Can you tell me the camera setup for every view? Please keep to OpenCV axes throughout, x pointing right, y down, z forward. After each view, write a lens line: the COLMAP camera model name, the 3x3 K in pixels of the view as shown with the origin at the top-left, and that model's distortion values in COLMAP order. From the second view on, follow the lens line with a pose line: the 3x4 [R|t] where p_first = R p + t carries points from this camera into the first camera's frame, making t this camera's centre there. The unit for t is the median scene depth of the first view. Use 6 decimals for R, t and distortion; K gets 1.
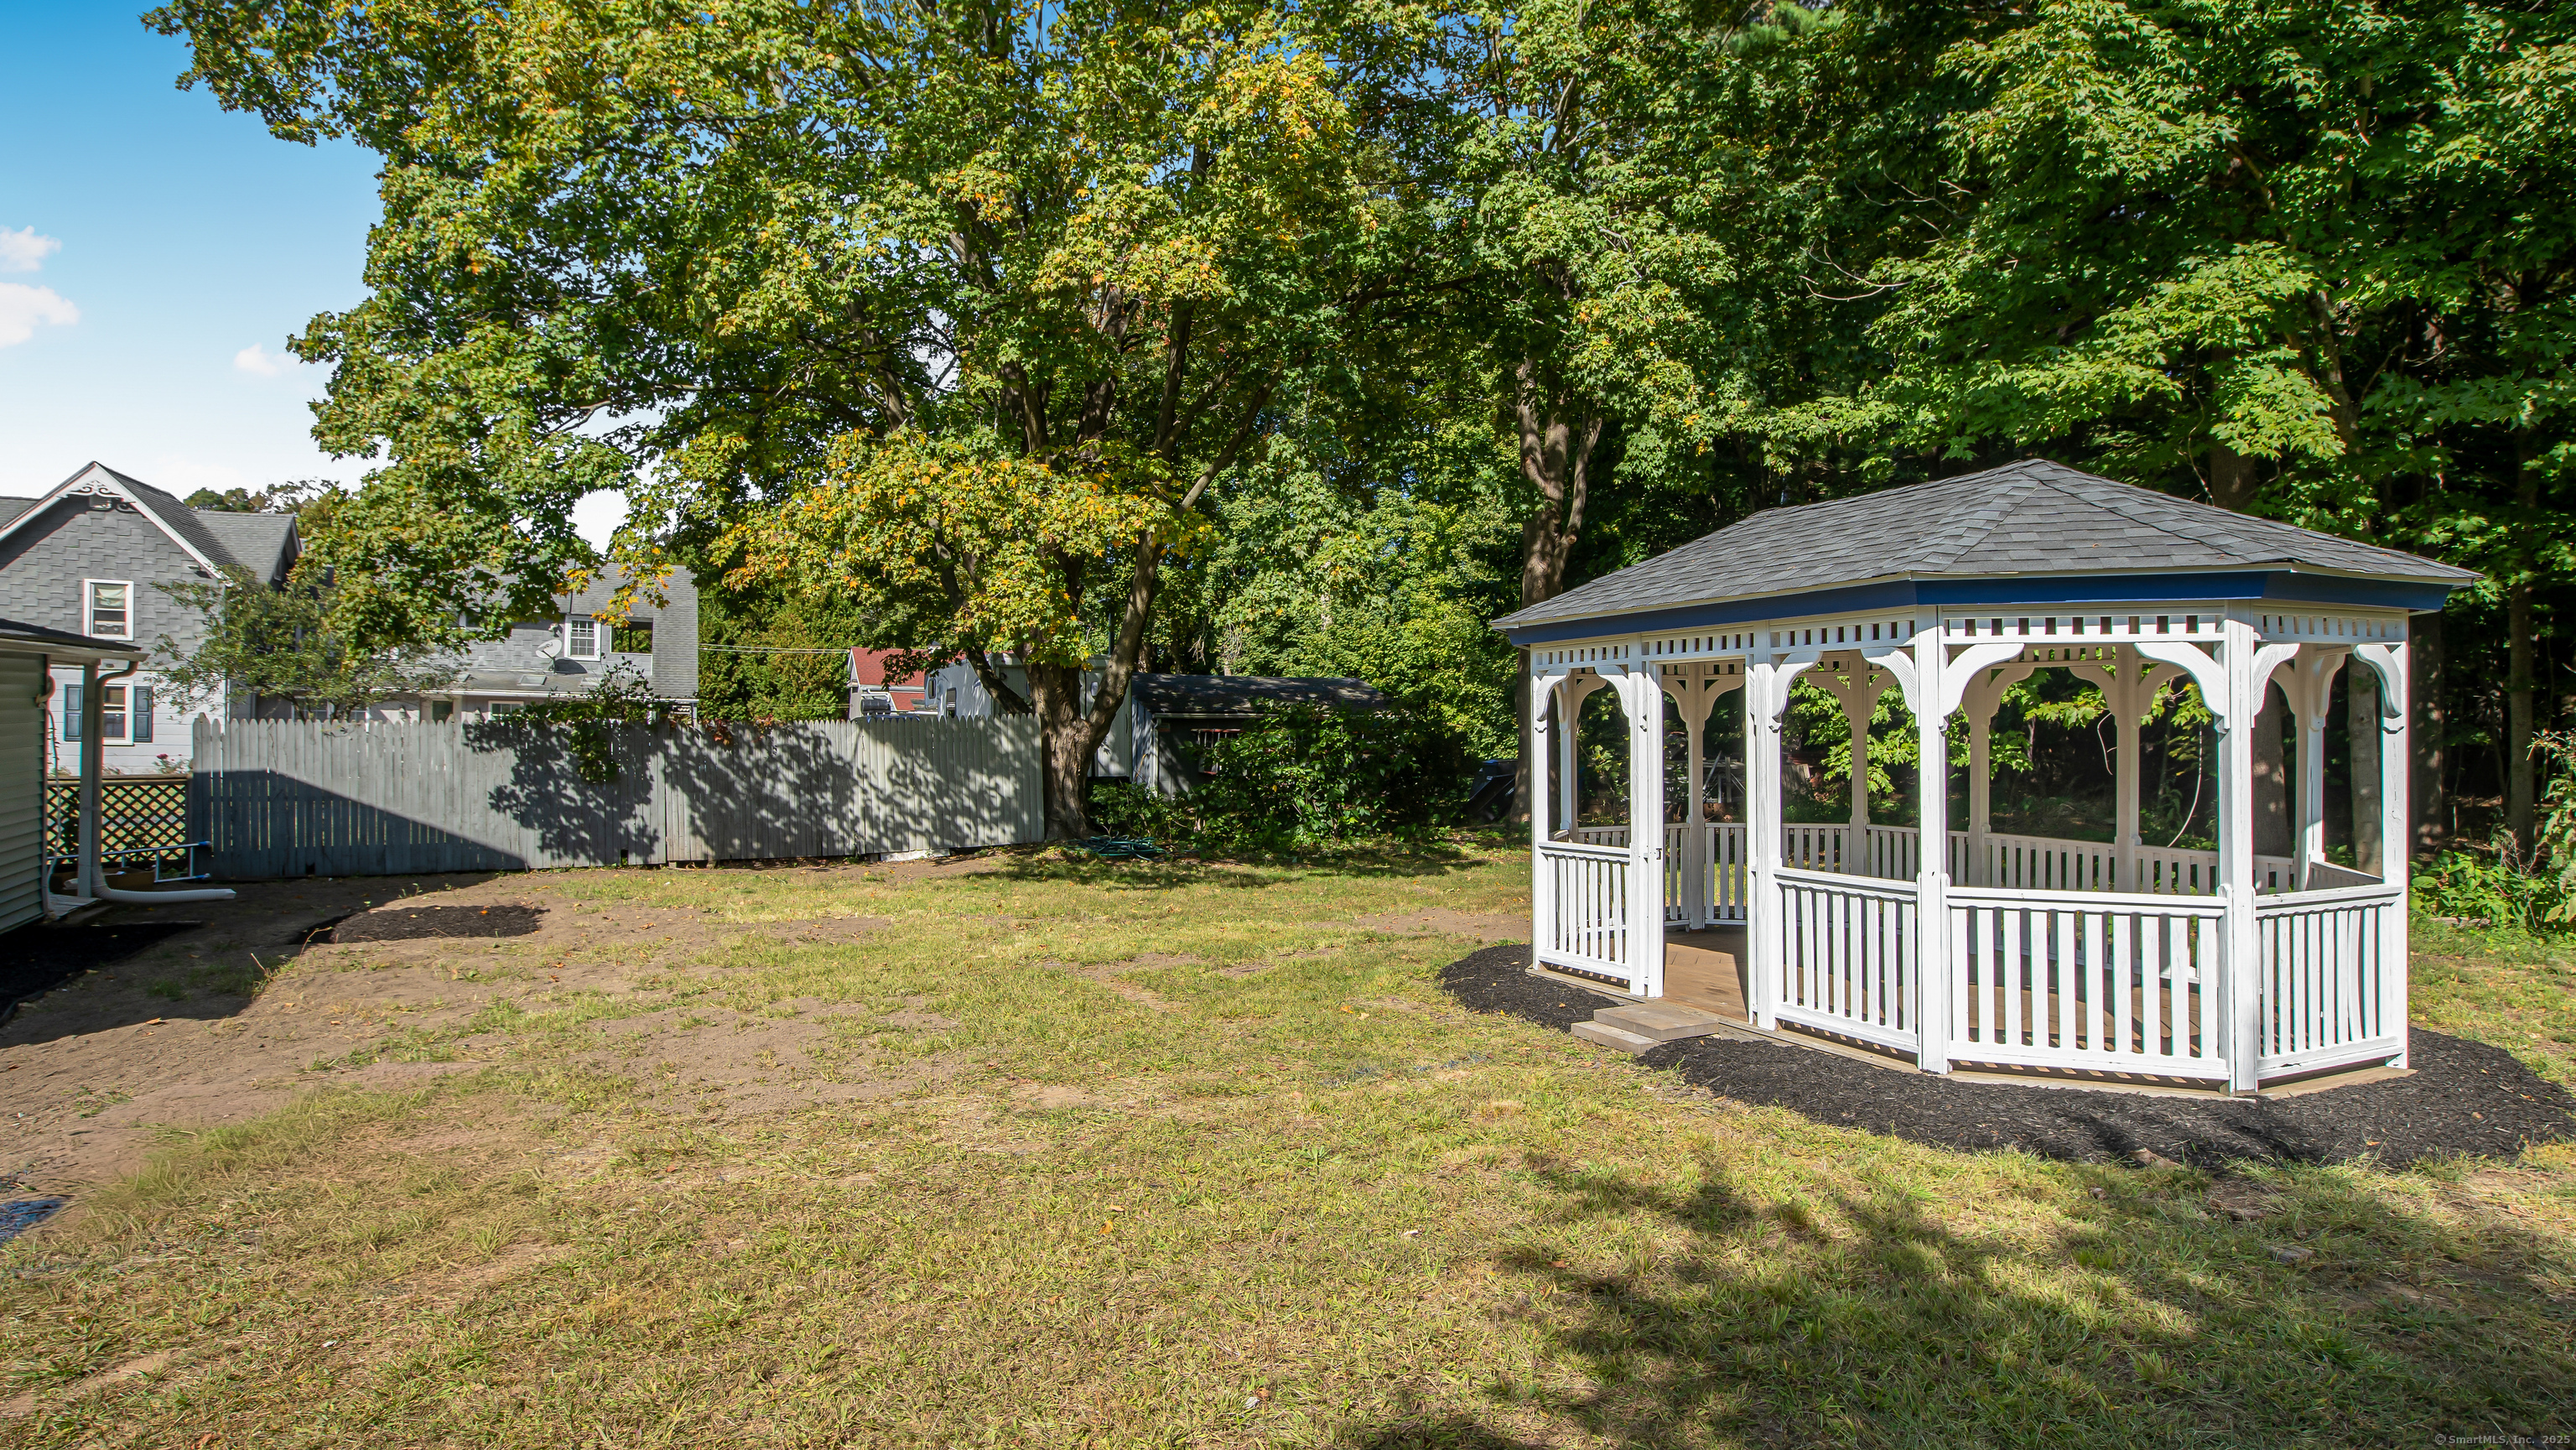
lens RADIAL K [[1490.0, 0, 1288.0], [0, 1490.0, 725.0], [0, 0, 1]] dist [-0.123867, 0.000113]
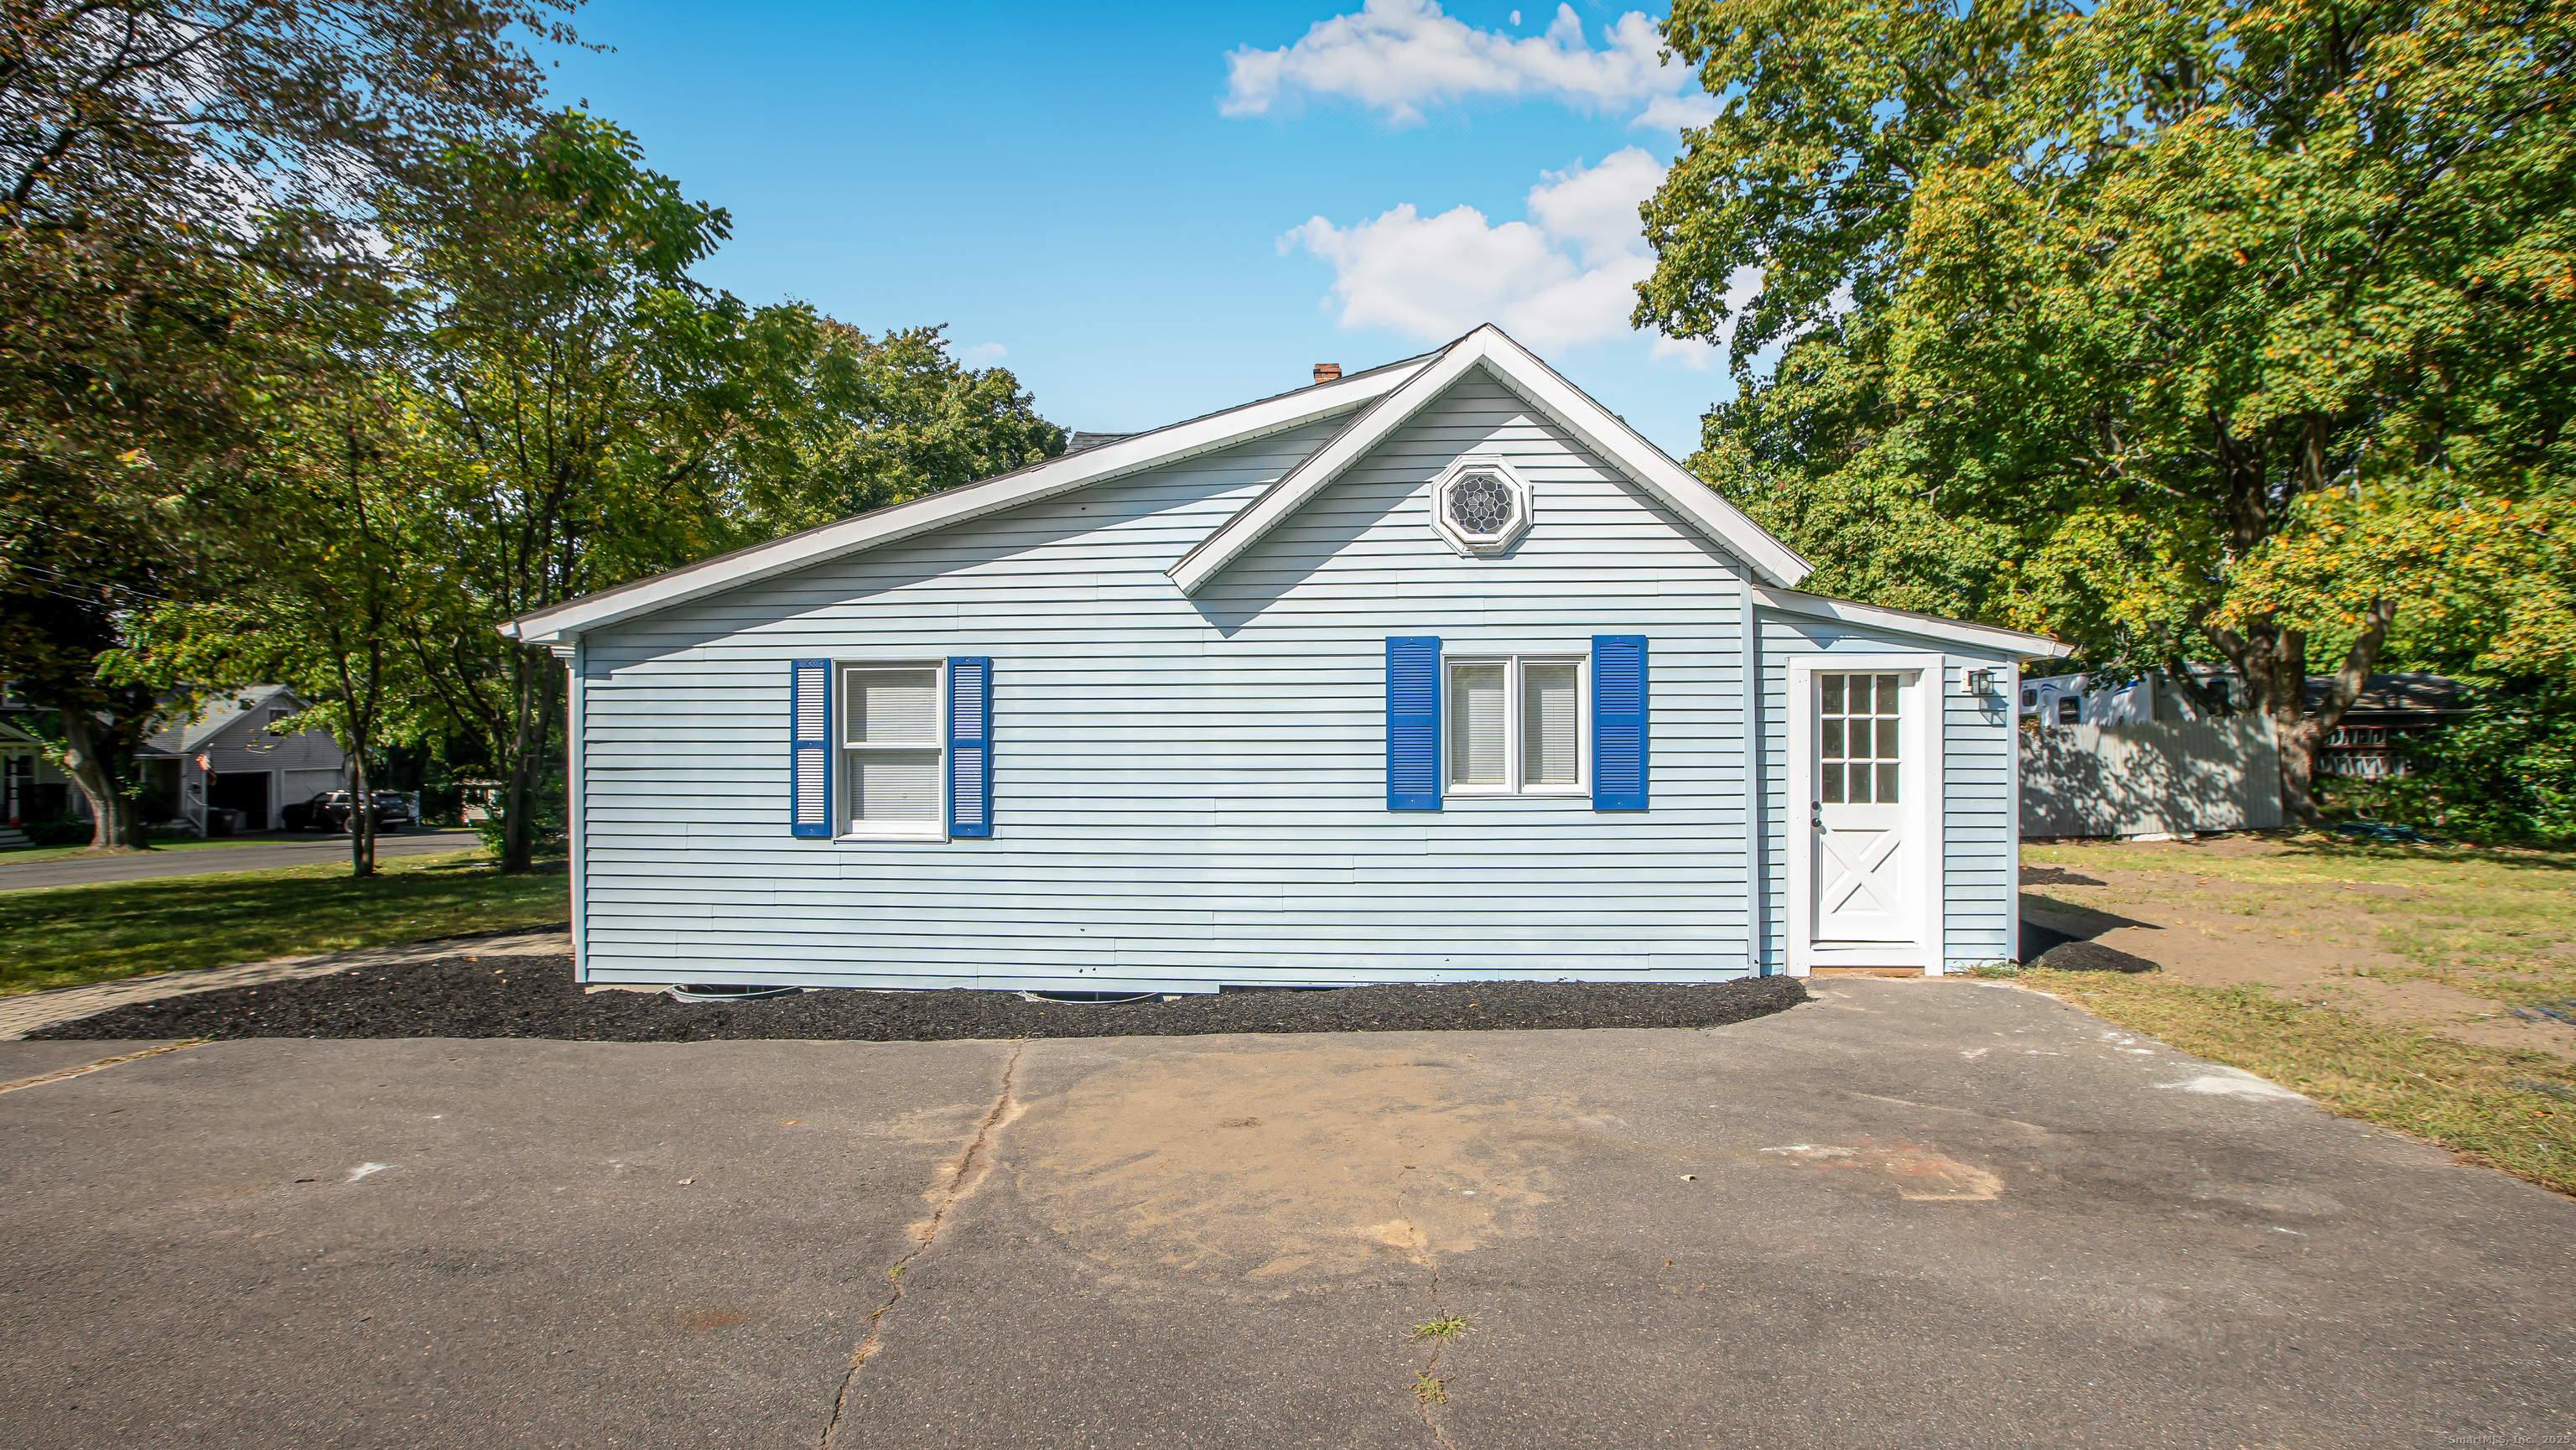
lens RADIAL K [[1176.7, 0, 1250.7], [0, 1176.7, 719.0], [0, 0, 1]] dist [-0.051272, 0.043502]
pose [[0.879238, -0.015338, -0.476135, -0.878356], [0.009449, 0.999846, -0.014761, 0.004604], [0.476288, 0.008480, 0.879248, -0.419828]]
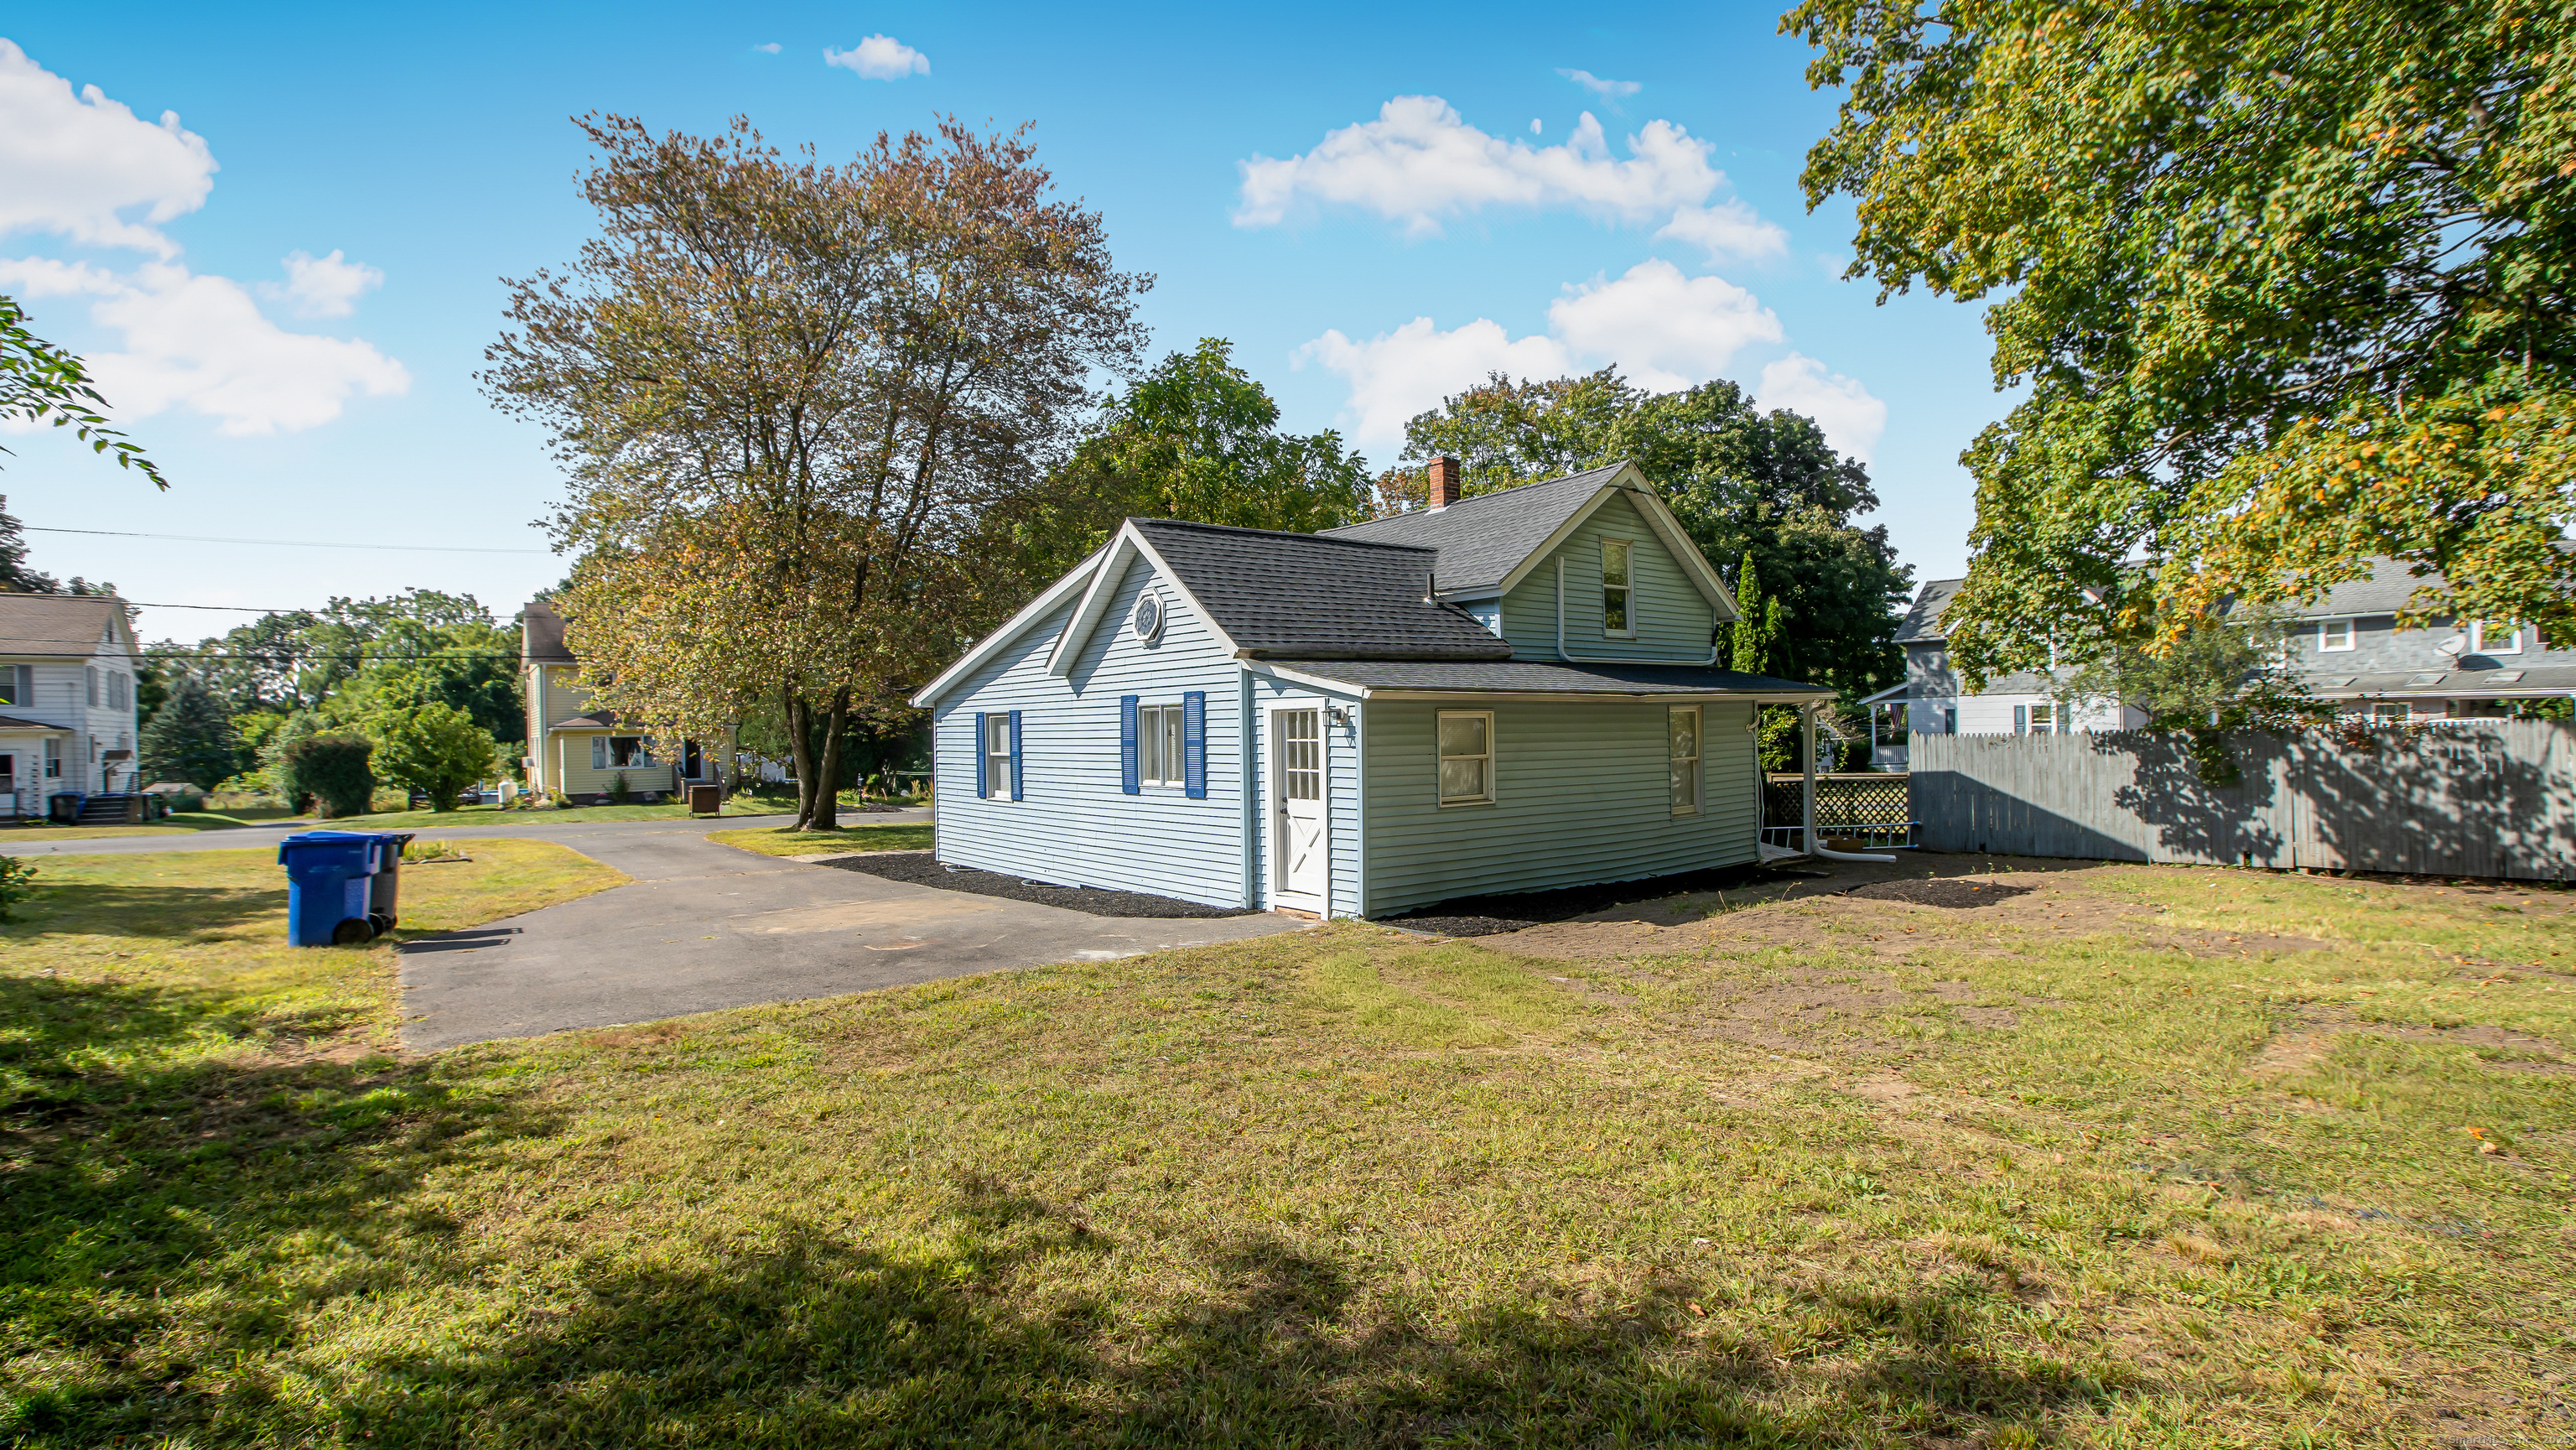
lens RADIAL K [[1176.7, 0, 1250.7], [0, 1176.7, 719.0], [0, 0, 1]] dist [-0.051272, 0.043502]
pose [[0.241717, -0.022849, -0.970078, 0.180821], [0.016021, 0.999680, -0.019554, -0.003607], [0.970215, -0.010815, 0.242006, 0.106476]]
